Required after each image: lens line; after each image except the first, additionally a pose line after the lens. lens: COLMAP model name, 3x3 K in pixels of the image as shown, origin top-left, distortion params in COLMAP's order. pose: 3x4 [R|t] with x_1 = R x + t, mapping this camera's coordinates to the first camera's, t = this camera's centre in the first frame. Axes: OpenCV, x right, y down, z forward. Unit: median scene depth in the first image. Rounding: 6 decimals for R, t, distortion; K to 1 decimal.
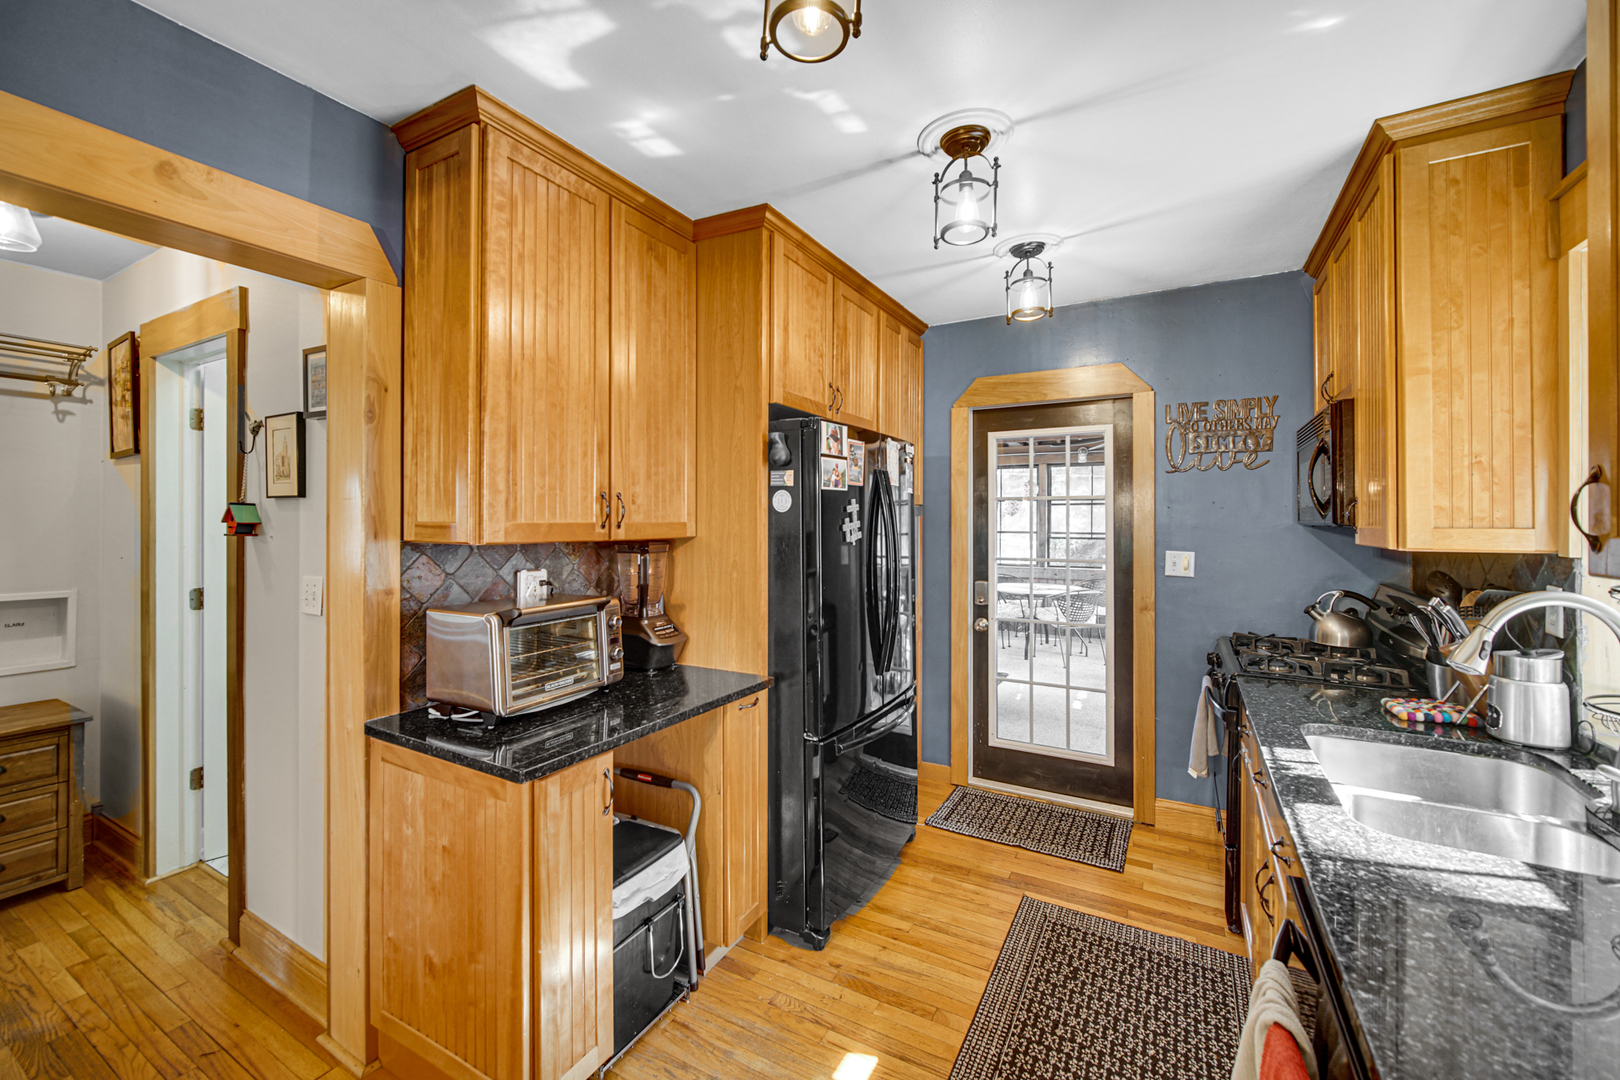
lens RADIAL K [[648.6, 0, 827.5], [0, 648.6, 520.1], [0, 0, 1]] dist [-0.000898, -0.000146]
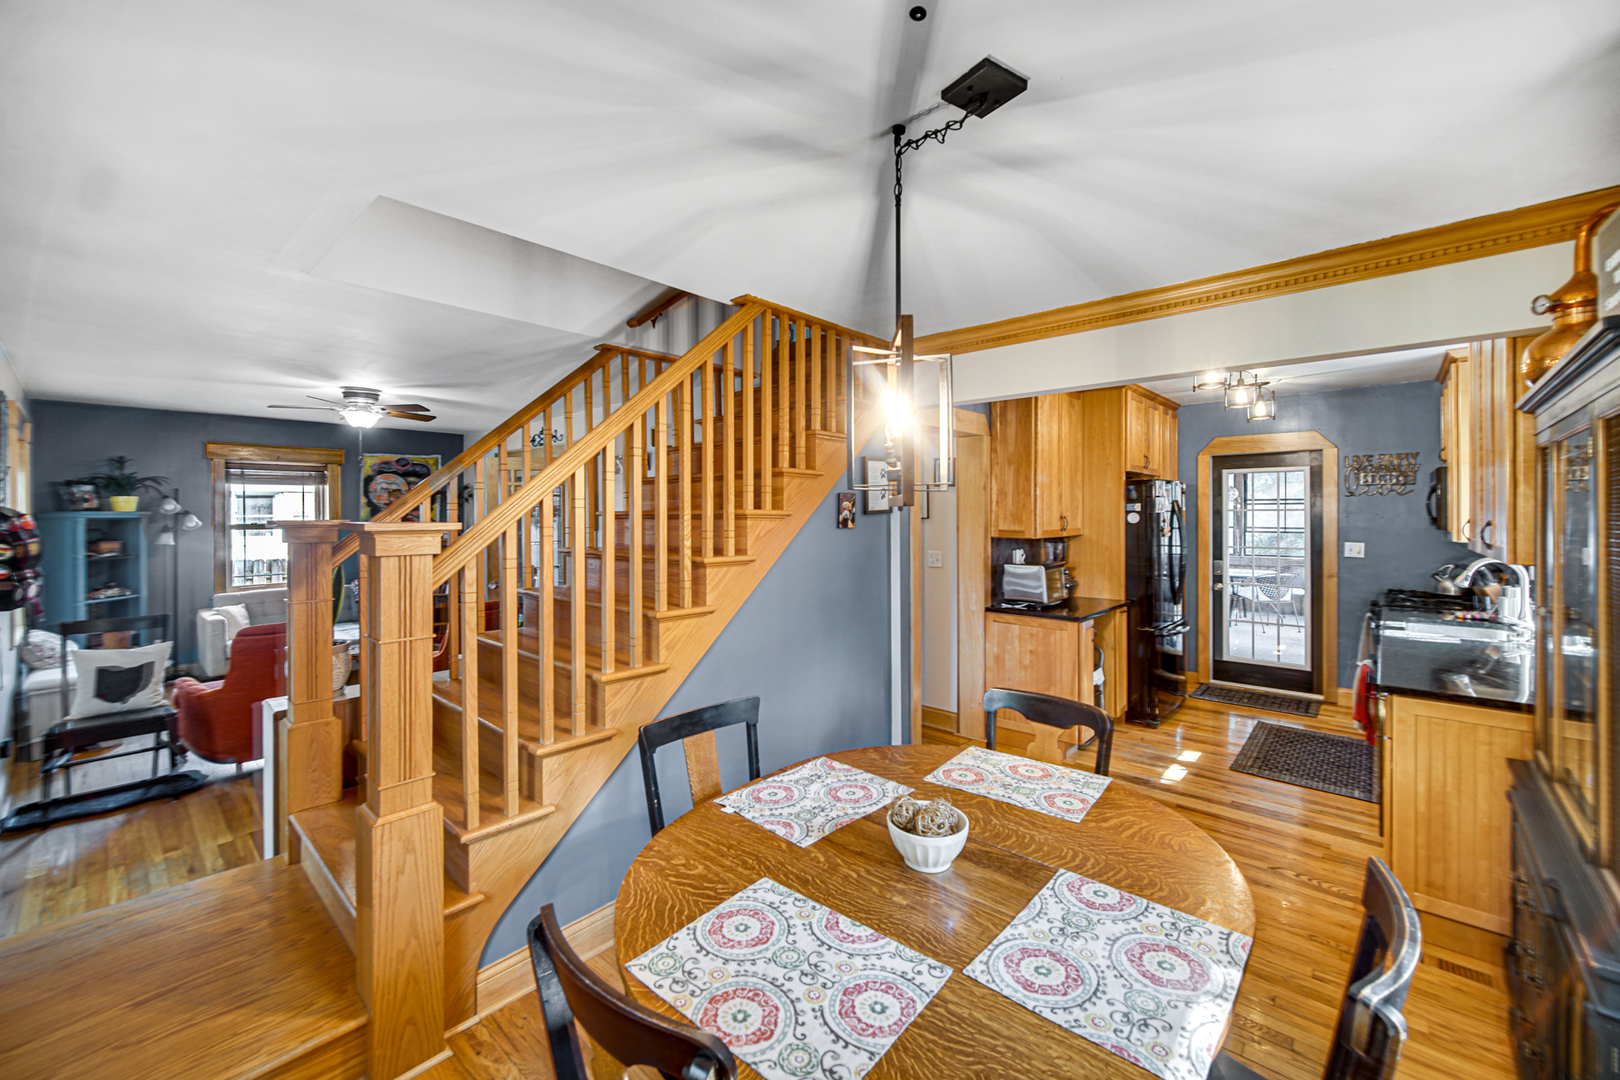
lens RADIAL K [[655.8, 0, 818.2], [0, 655.8, 516.2], [0, 0, 1]] dist [-0.001466, -0.000256]
pose [[0.976150, -0.003957, -0.217060, -0.457263], [0.005683, 0.999957, 0.007326, -0.041981], [0.217022, -0.008385, 0.976131, -0.984735]]
